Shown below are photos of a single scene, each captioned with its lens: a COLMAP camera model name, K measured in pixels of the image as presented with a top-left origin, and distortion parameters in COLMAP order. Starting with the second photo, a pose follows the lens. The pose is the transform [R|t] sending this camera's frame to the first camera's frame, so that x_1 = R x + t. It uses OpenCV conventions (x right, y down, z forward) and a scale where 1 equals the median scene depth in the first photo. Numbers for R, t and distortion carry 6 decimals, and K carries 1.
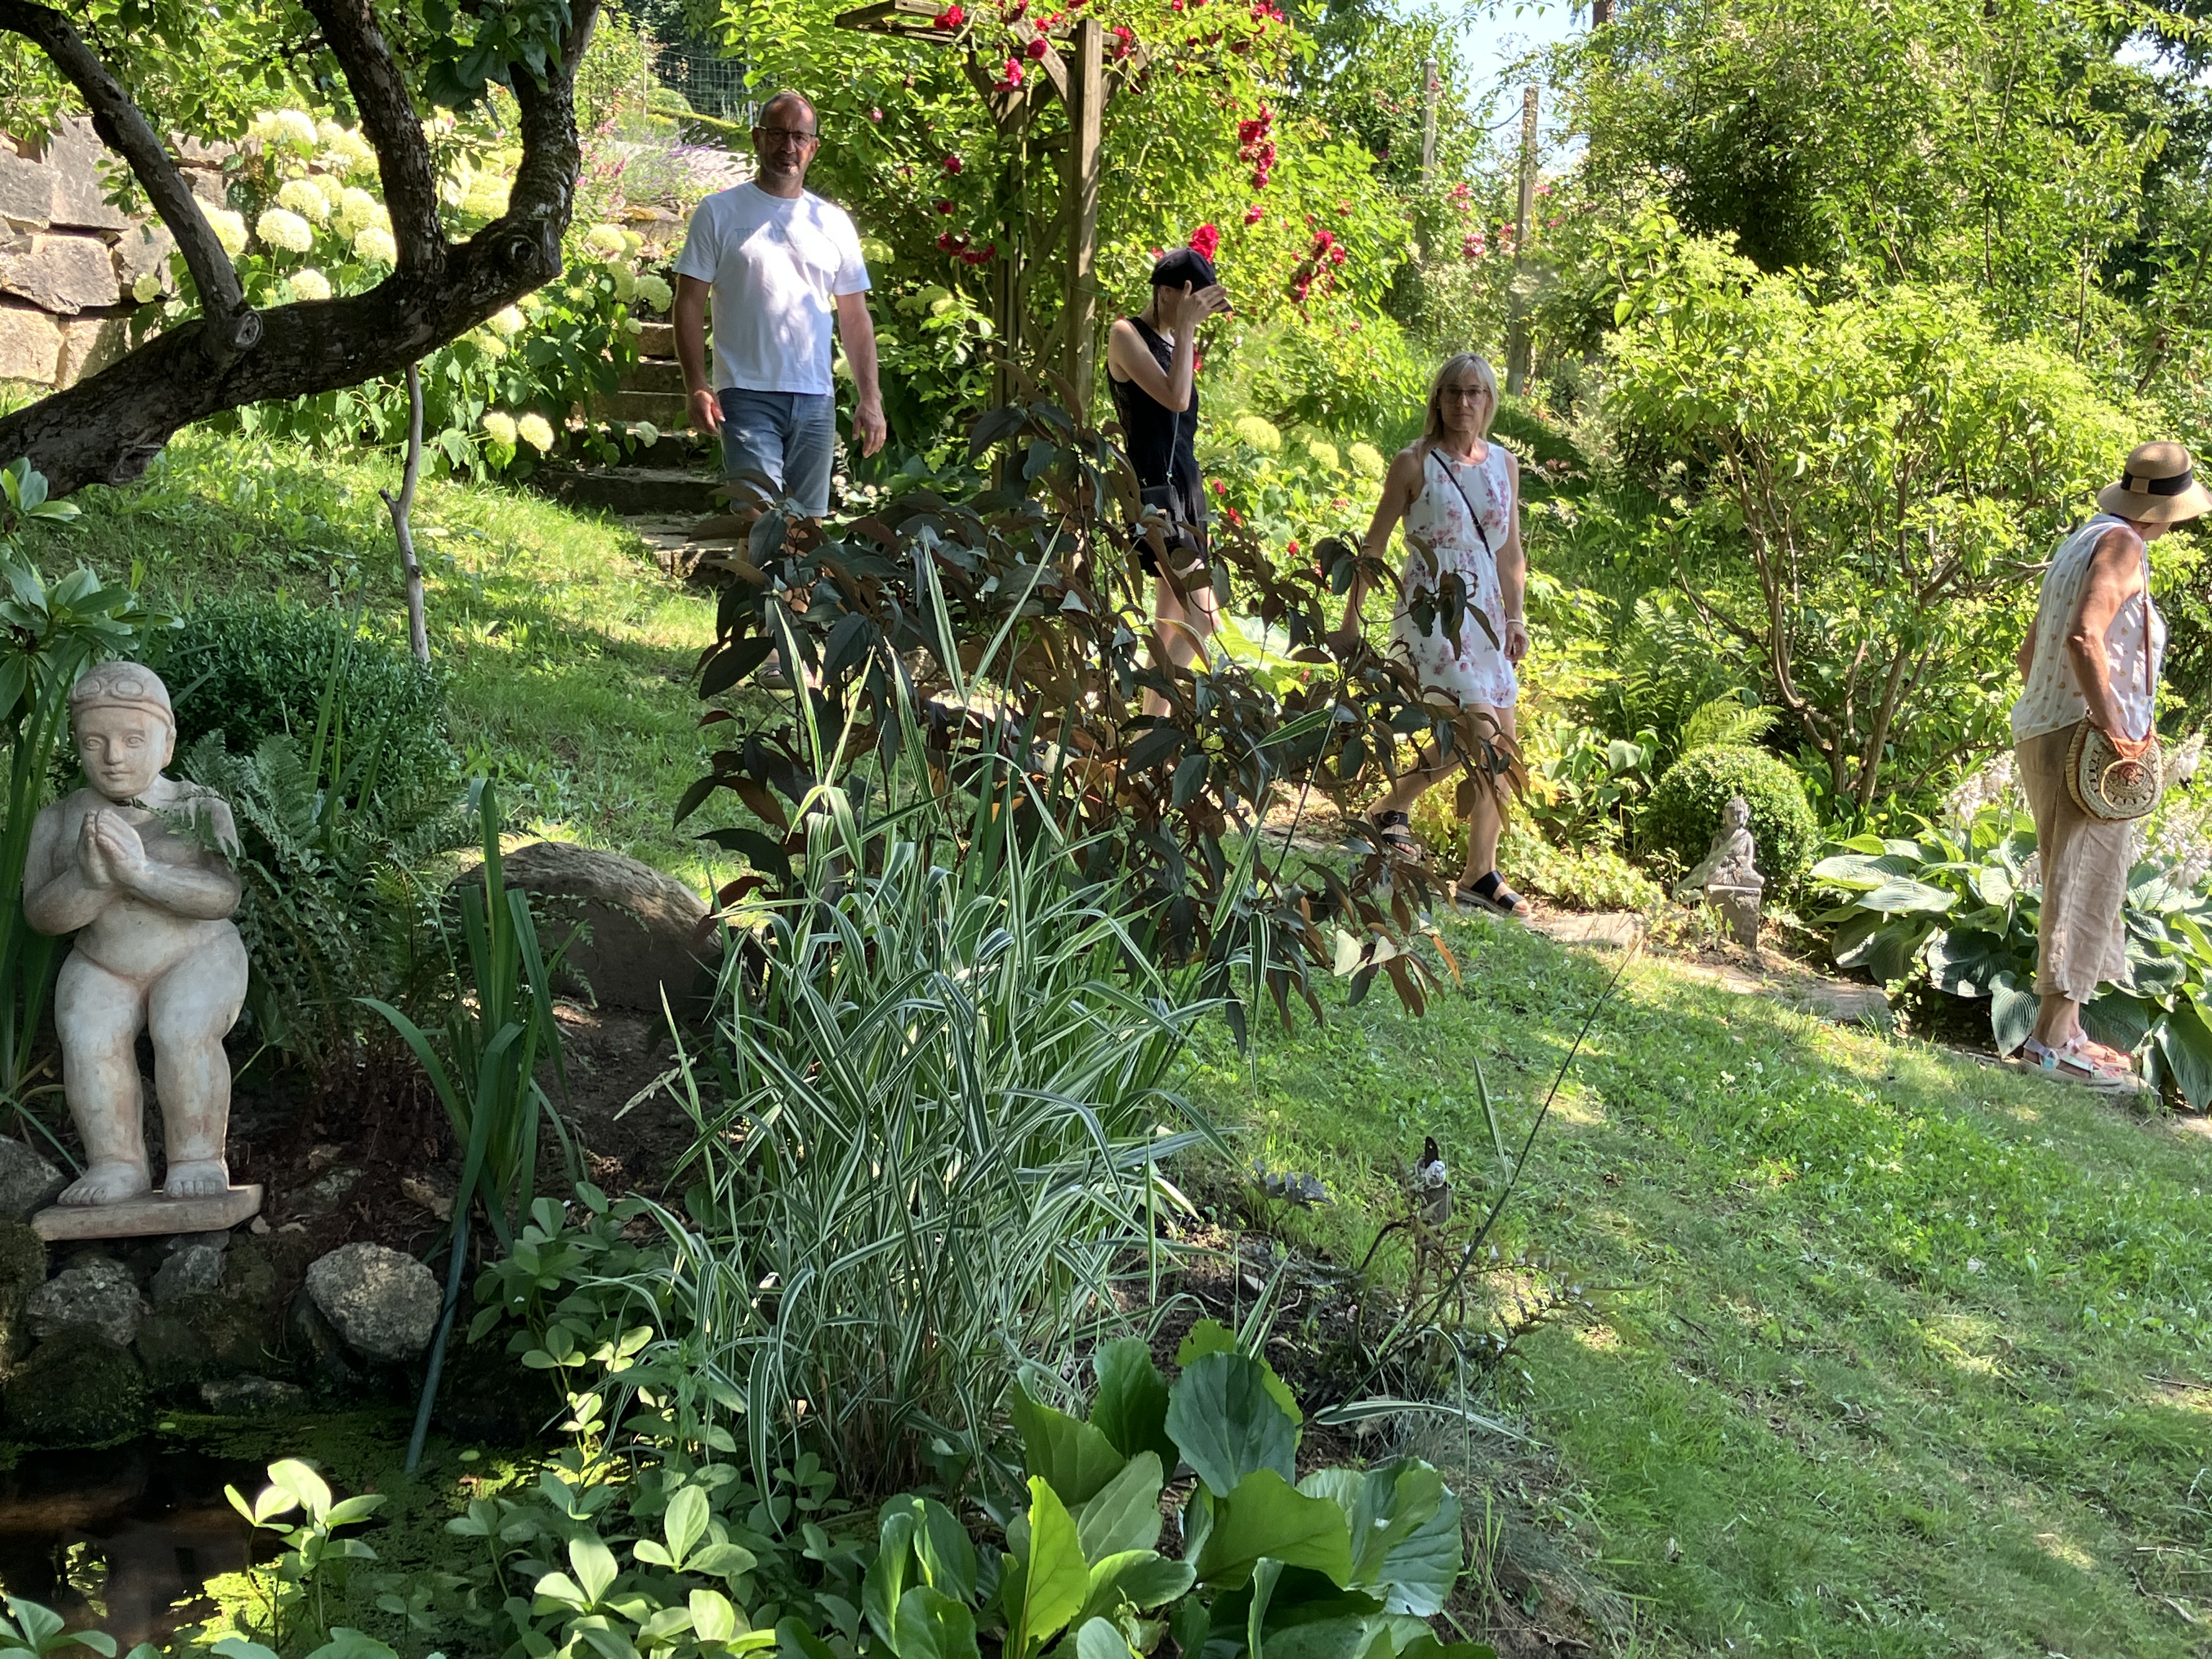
lens RADIAL K [[3035.9, 0, 1106.0], [0, 3035.9, 829.5], [0, 0, 1]] dist [0.276245, -1.296716]
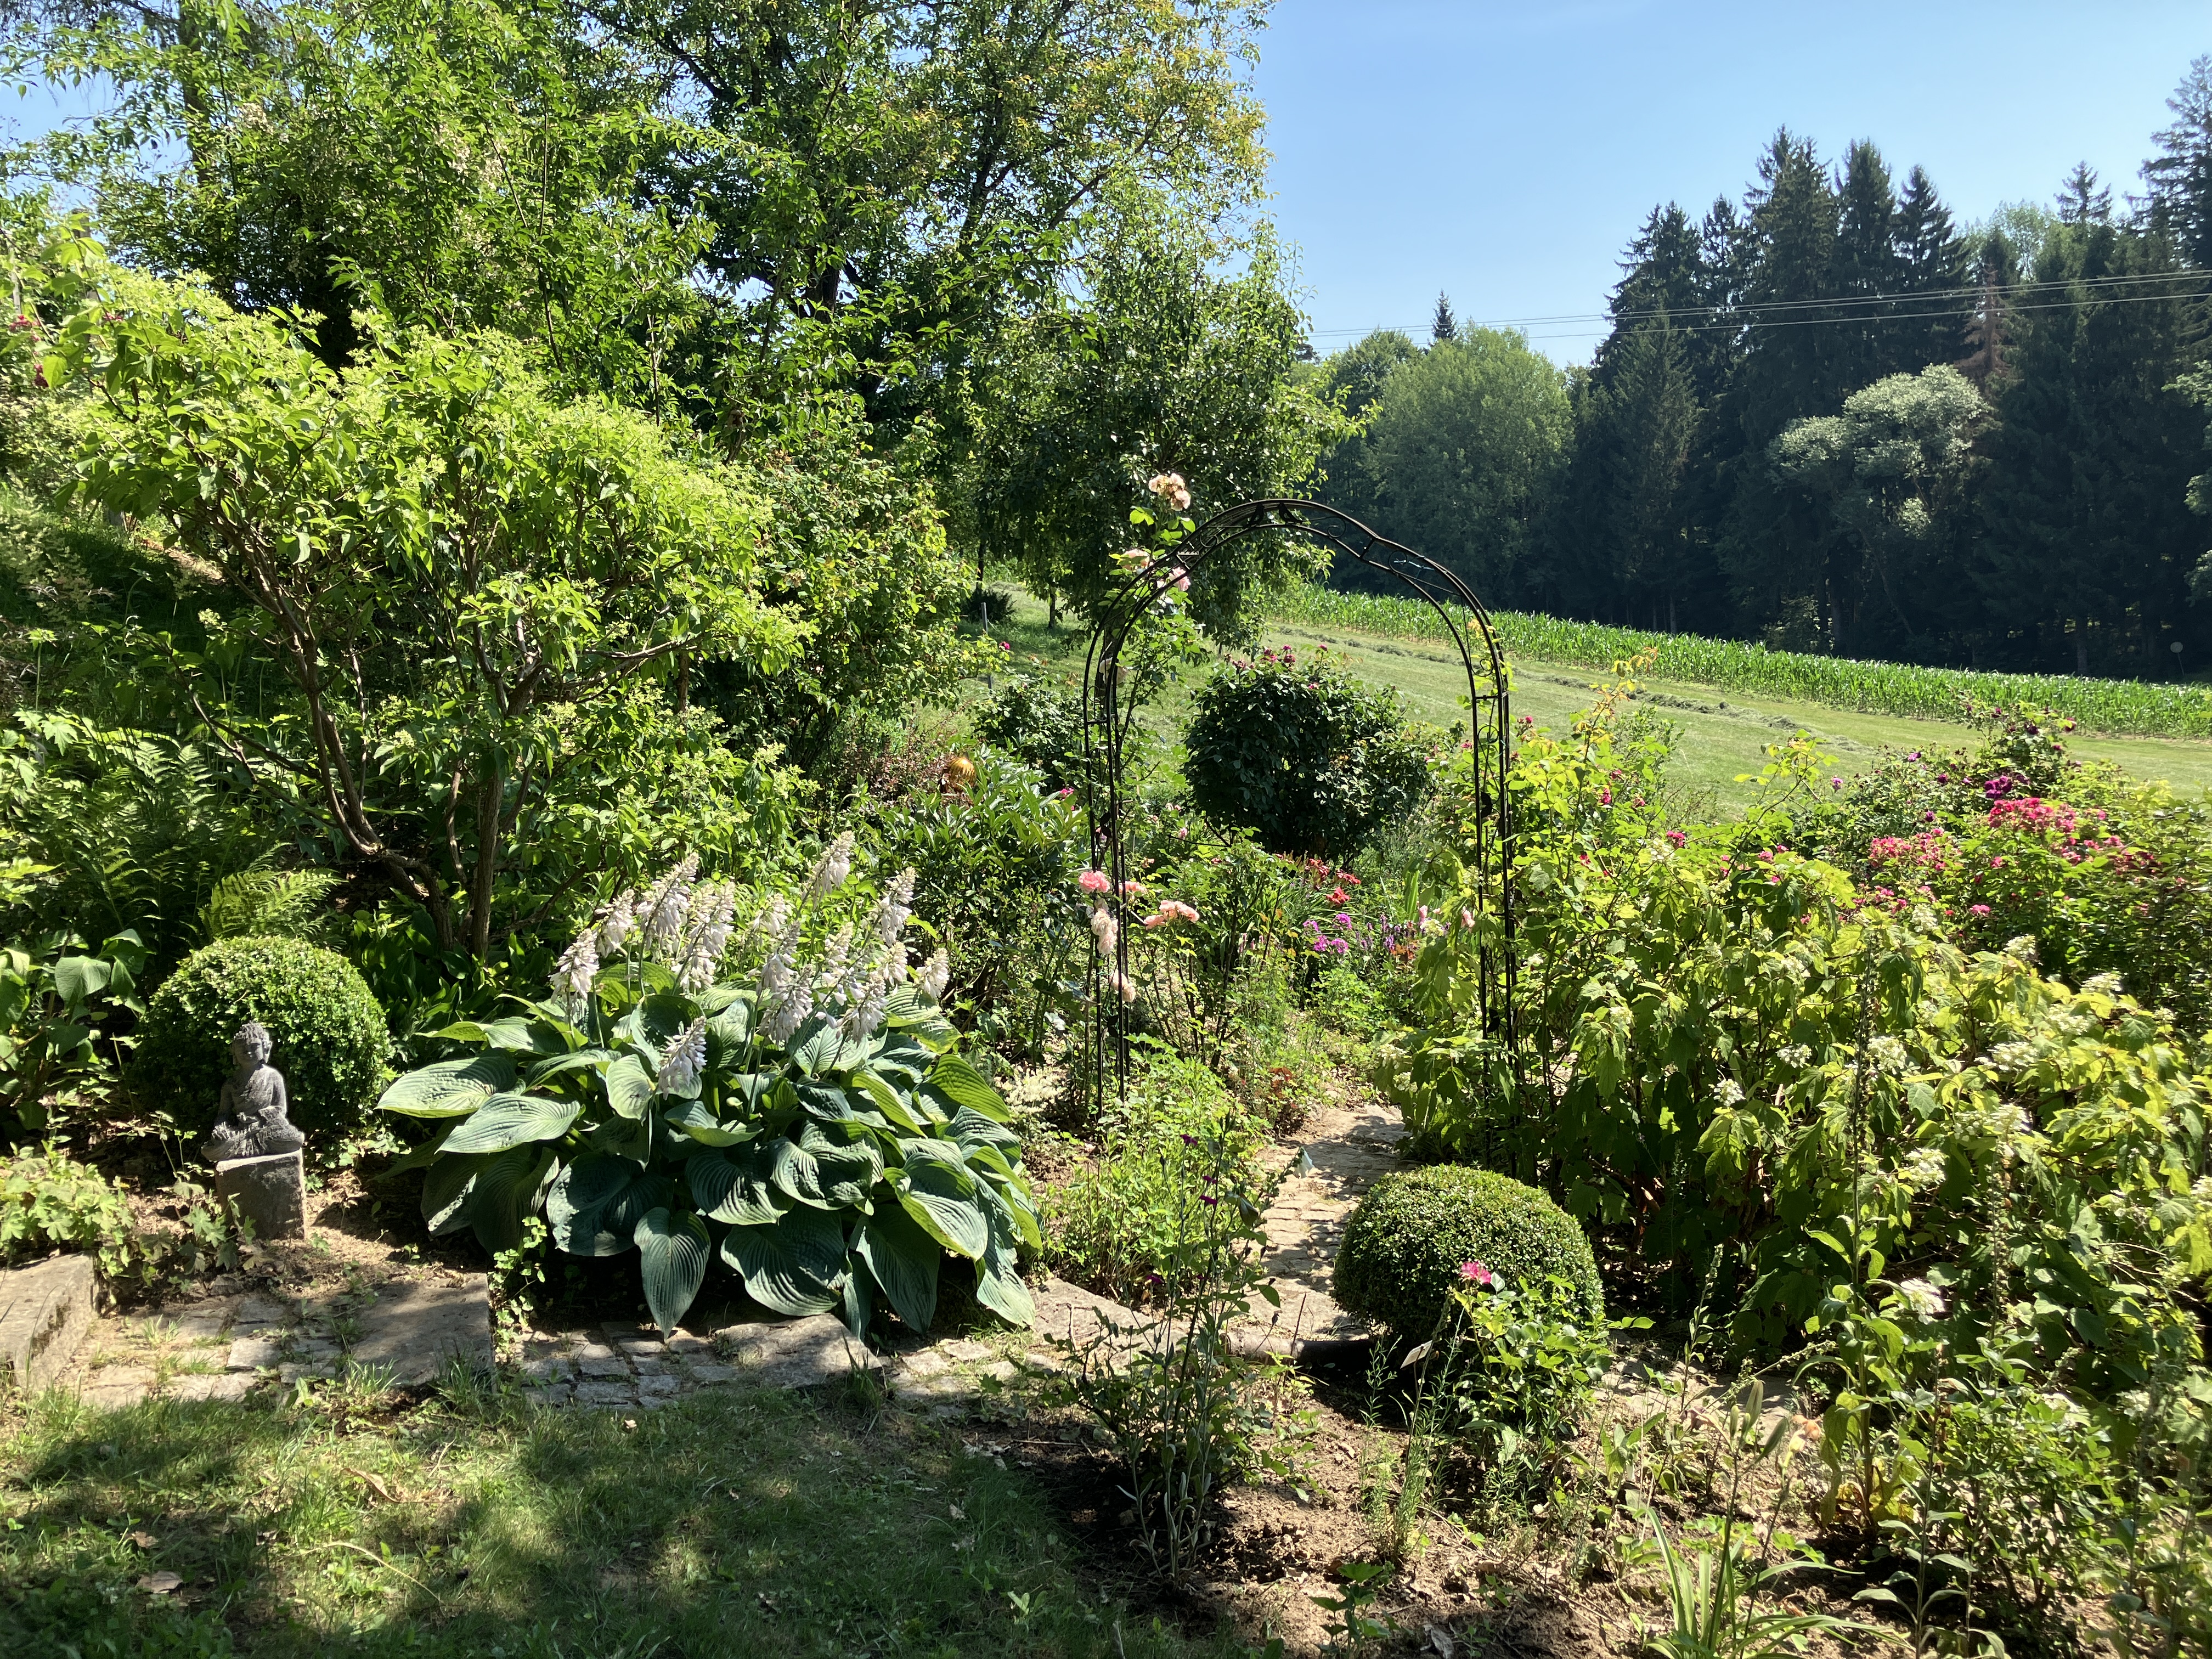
lens RADIAL K [[2262.6, 0, 1106.0], [0, 2262.6, 829.5], [0, 0, 1]] dist [0.069179, -0.009268]
pose [[0.882543, -0.128516, 0.452330, 0.143899], [0.133848, 0.990793, 0.020353, -0.037381], [-0.450781, 0.042581, 0.891619, 0.435007]]
